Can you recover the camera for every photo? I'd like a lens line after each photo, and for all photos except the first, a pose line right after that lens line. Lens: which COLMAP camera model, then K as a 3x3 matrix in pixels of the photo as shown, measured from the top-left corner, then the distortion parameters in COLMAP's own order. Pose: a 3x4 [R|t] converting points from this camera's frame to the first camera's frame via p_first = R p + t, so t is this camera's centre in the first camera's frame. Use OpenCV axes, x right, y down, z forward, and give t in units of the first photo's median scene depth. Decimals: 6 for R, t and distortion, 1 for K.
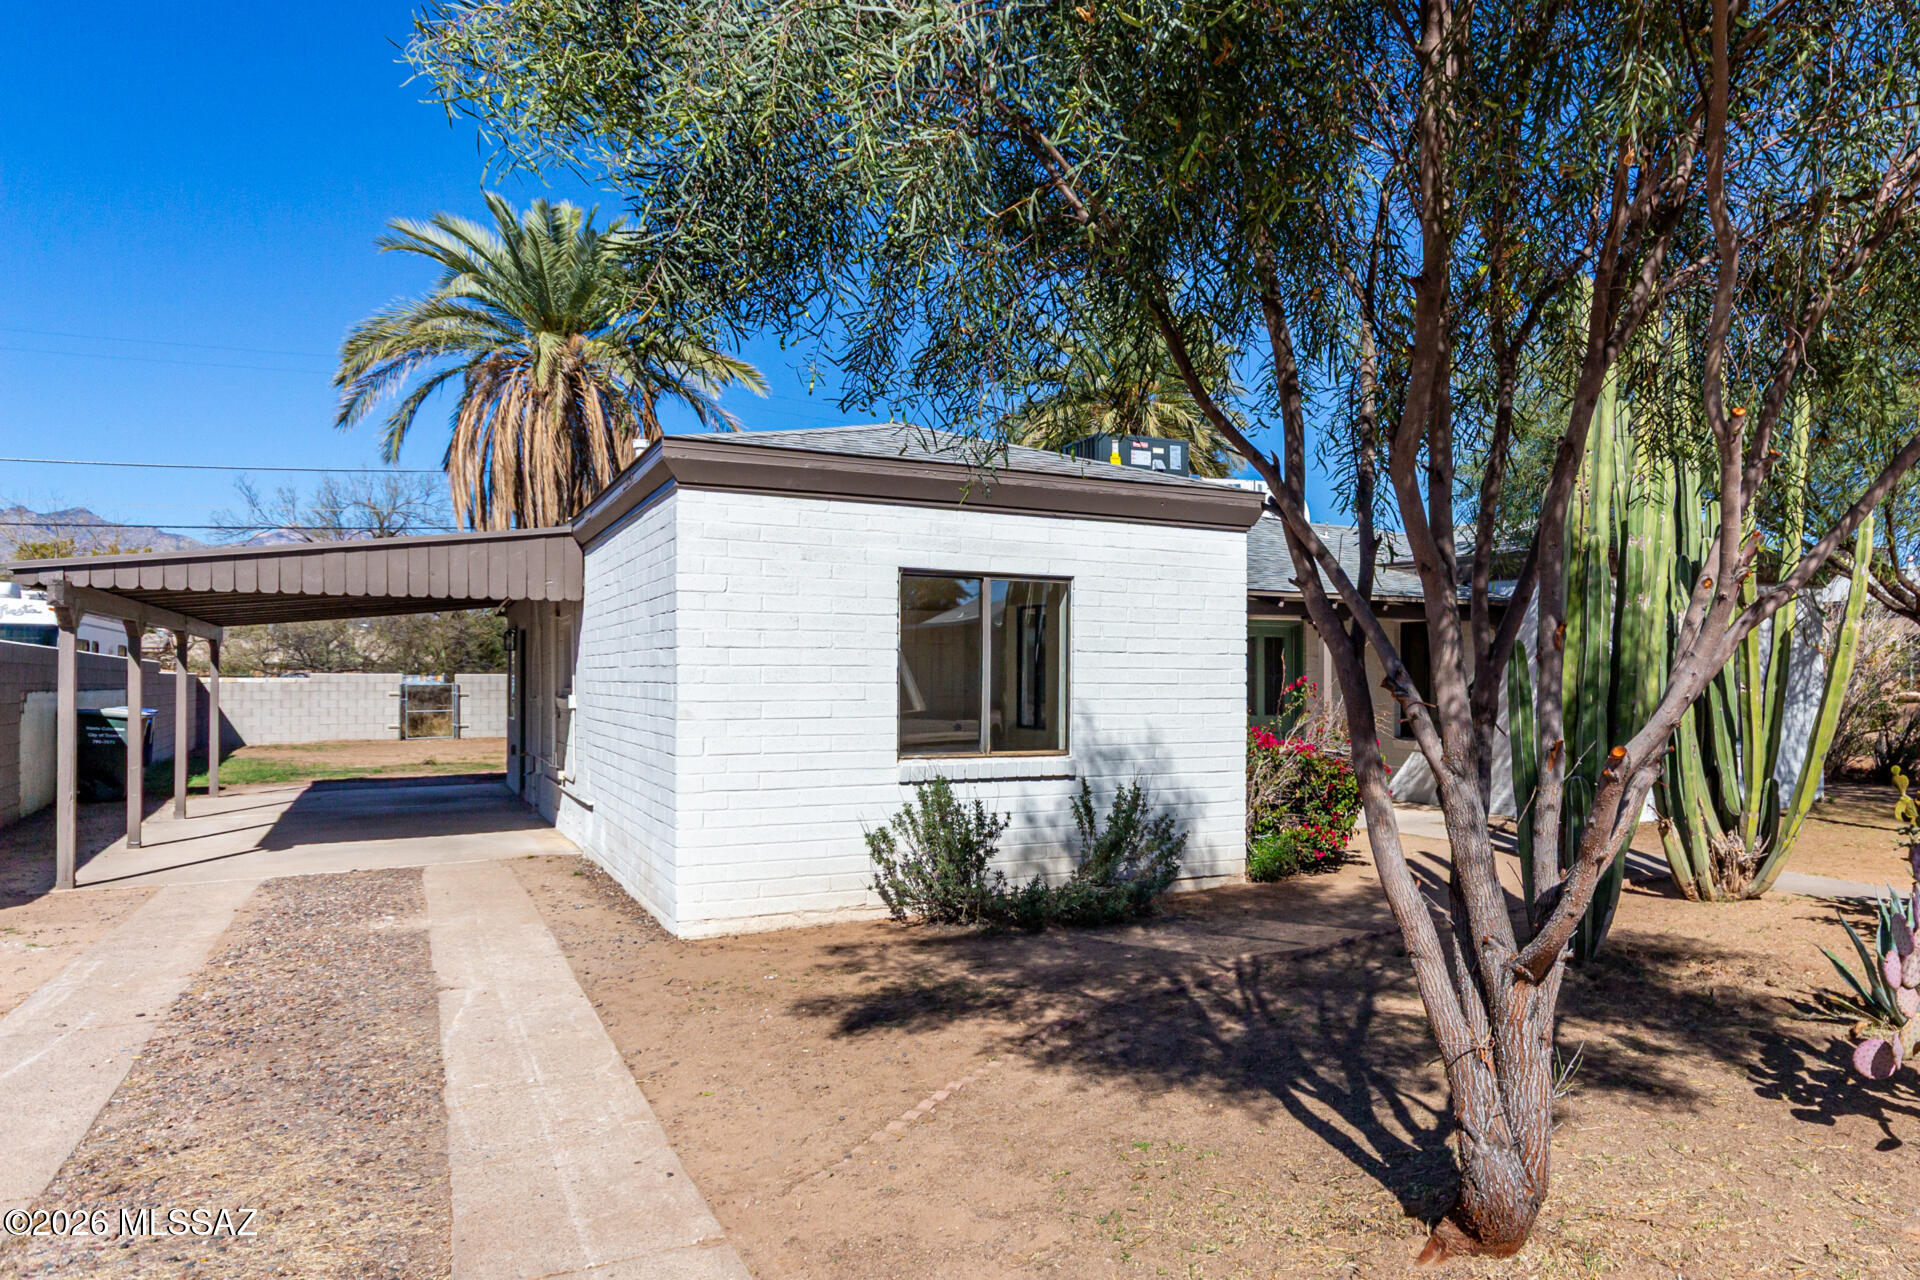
lens RADIAL K [[1152.3, 0, 960.5], [0, 1152.3, 652.9], [0, 0, 1]] dist [-0.010171, -0.001563]
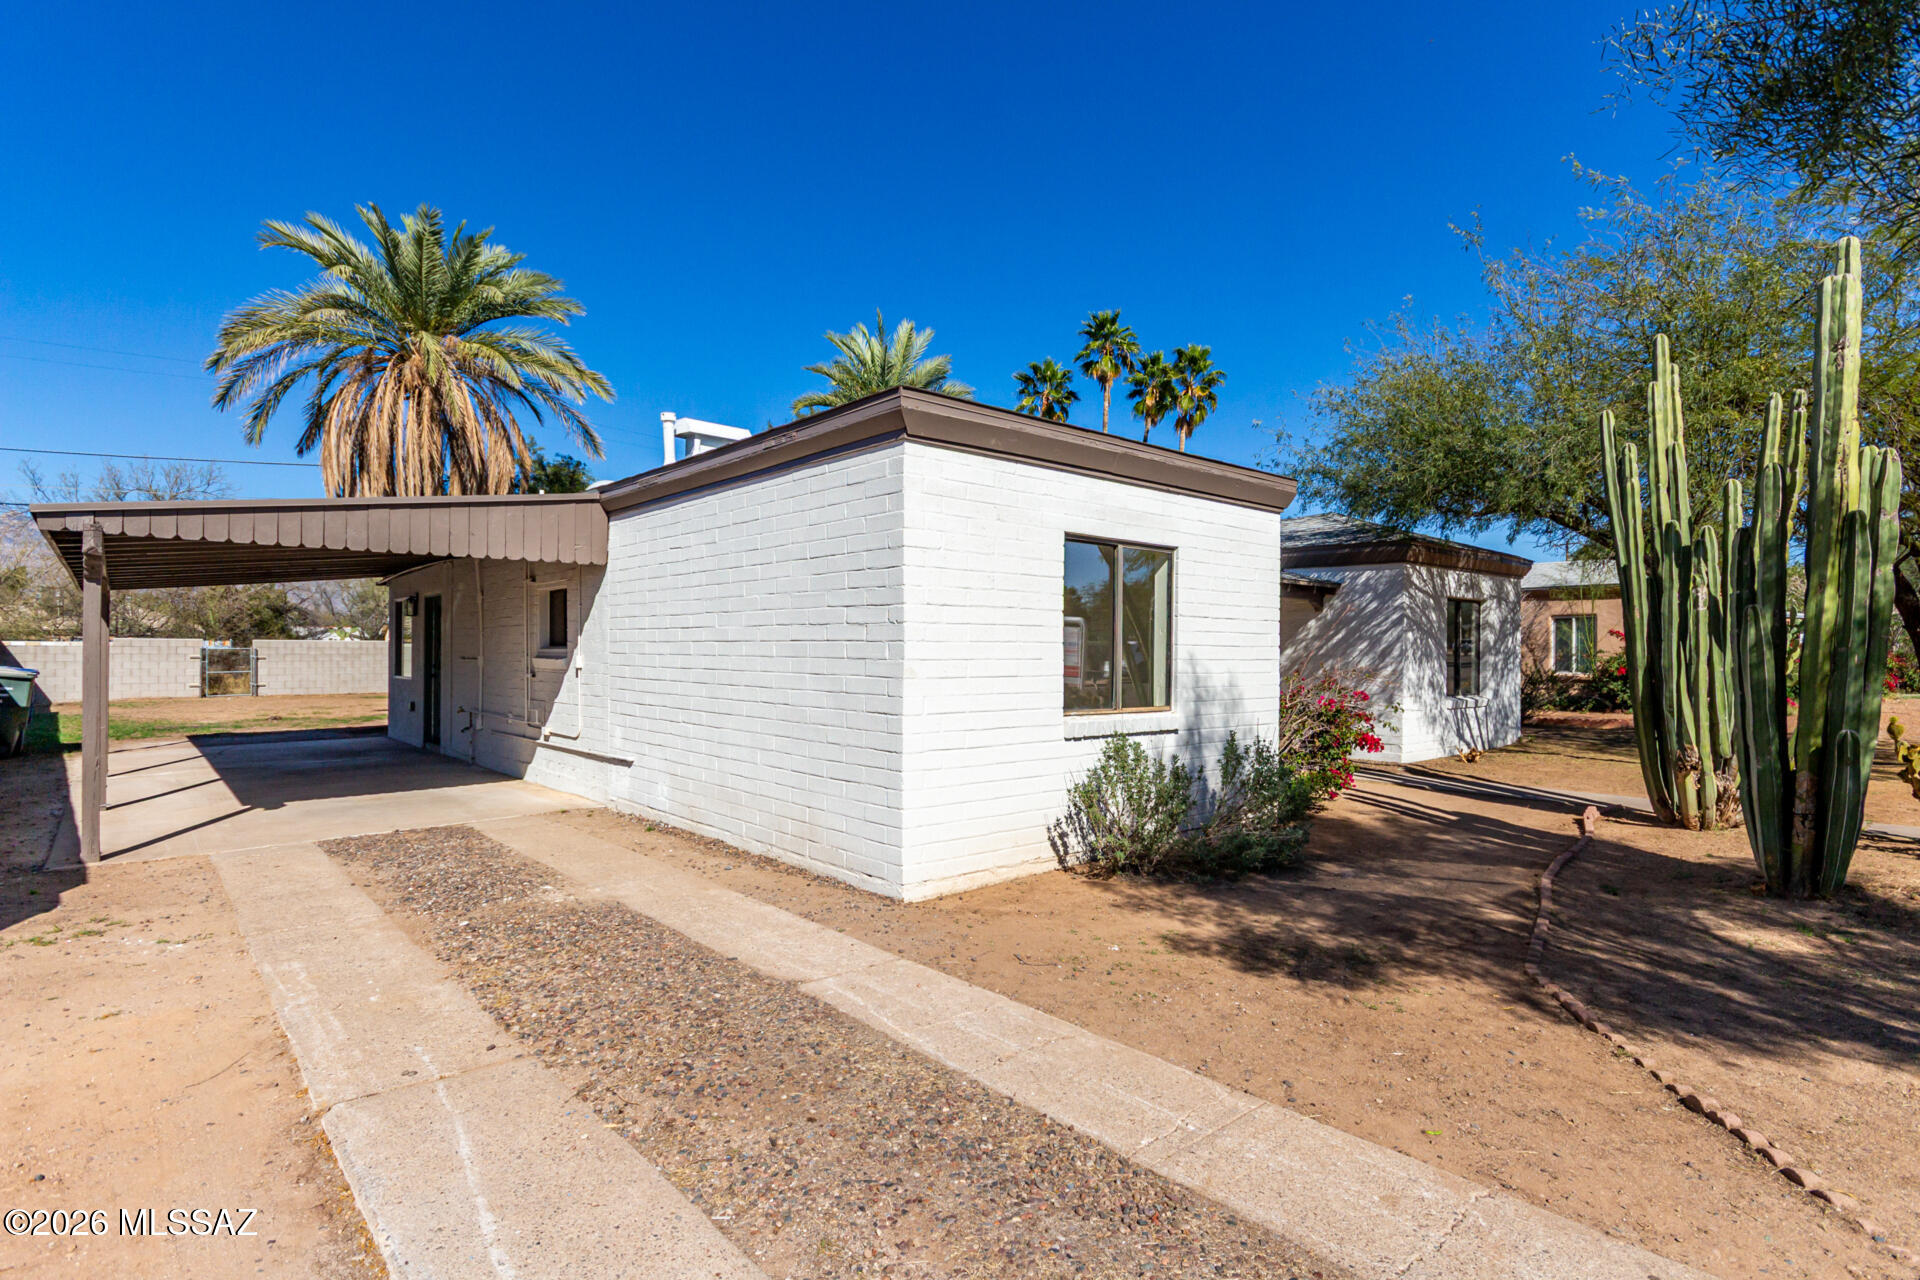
lens RADIAL K [[953.9, 0, 959.8], [0, 953.9, 632.8], [0, 0, 1]] dist [-0.006967, -0.000706]
pose [[0.984949, 0.007754, 0.172673, -0.285371], [-0.009412, 0.999917, 0.008783, 0.010174], [-0.172590, -0.010276, 0.984940, 0.164033]]
